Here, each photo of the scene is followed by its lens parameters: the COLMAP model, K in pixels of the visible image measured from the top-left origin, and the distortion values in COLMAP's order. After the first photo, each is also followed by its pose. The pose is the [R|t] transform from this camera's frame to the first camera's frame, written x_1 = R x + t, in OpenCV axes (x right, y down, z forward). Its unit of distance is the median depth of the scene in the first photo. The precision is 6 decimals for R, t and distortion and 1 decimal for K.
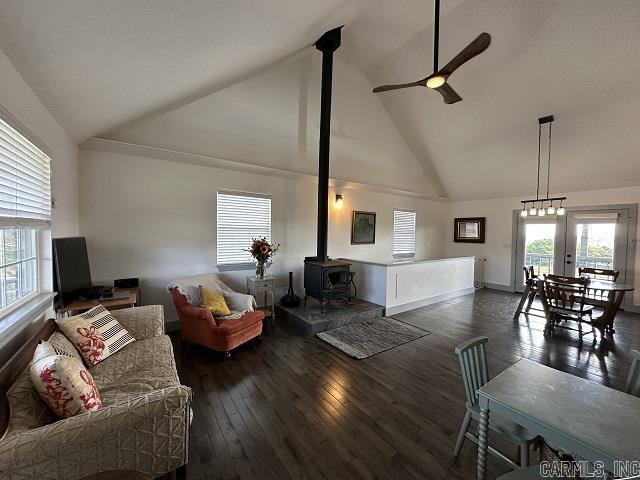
lens RADIAL K [[256.8, 0, 320.9], [0, 256.8, 240.7], [0, 0, 1]] dist [-0.002441, -0.000058]
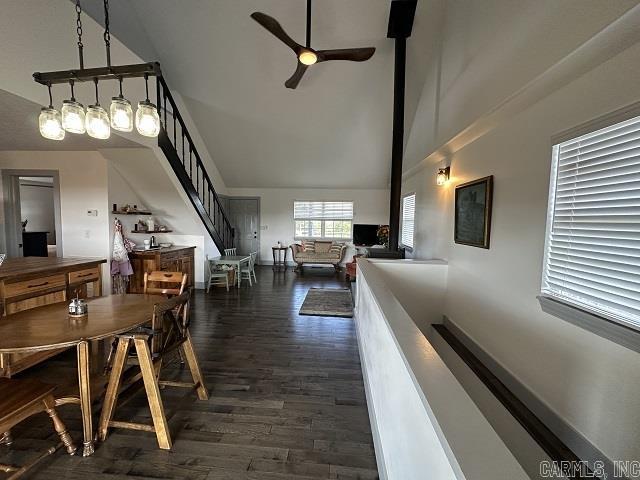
lens RADIAL K [[256.8, 0, 318.9], [0, 256.8, 238.4], [0, 0, 1]] dist [-0.002441, -0.000058]
pose [[-0.646801, 0.024567, -0.762263, 0.801989], [-0.054905, 0.995388, 0.078669, -0.026134], [0.760680, 0.092735, -0.642469, 1.176844]]
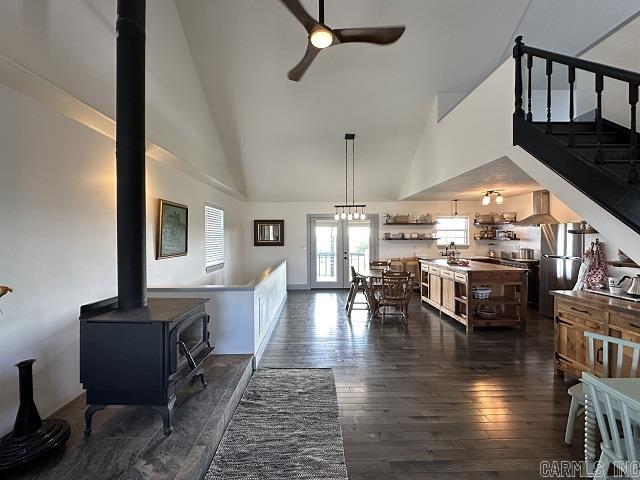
lens RADIAL K [[256.8, 0, 317.8], [0, 256.8, 239.6], [0, 0, 1]] dist [-0.002441, -0.000058]
pose [[0.565713, -0.026758, 0.824168, -0.143555], [0.039739, 0.999197, 0.005163, -0.018612], [-0.823644, 0.029831, 0.566322, 0.415471]]
